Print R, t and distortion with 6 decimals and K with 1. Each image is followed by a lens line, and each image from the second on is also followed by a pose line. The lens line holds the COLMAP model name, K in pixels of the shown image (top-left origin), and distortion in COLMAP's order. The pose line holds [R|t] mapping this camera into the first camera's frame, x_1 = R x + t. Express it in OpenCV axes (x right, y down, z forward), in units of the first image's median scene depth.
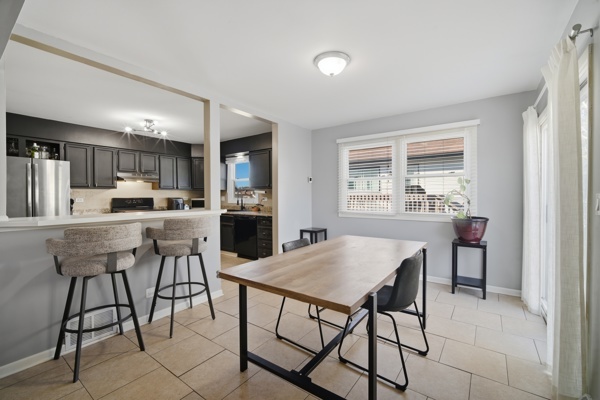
lens RADIAL K [[261.6, 0, 298.5], [0, 261.6, 198.3], [0, 0, 1]] dist [0.000735, 0.000318]
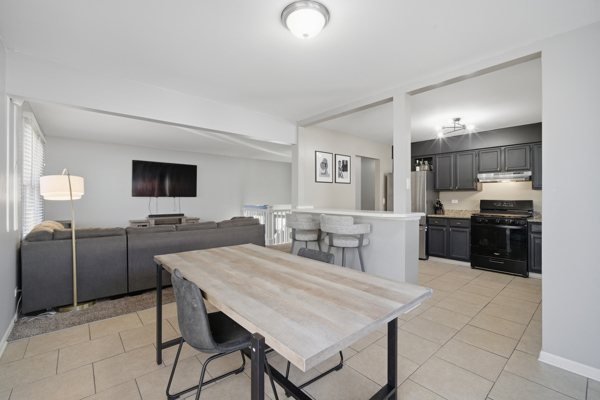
lens RADIAL K [[261.6, 0, 298.6], [0, 261.6, 196.7], [0, 0, 1]] dist [0.000735, 0.000318]
pose [[-0.224328, -0.000319, -0.974514, 0.430802], [-0.013178, 0.999909, 0.002707, -0.007863], [0.974425, 0.013450, -0.224312, 0.581332]]
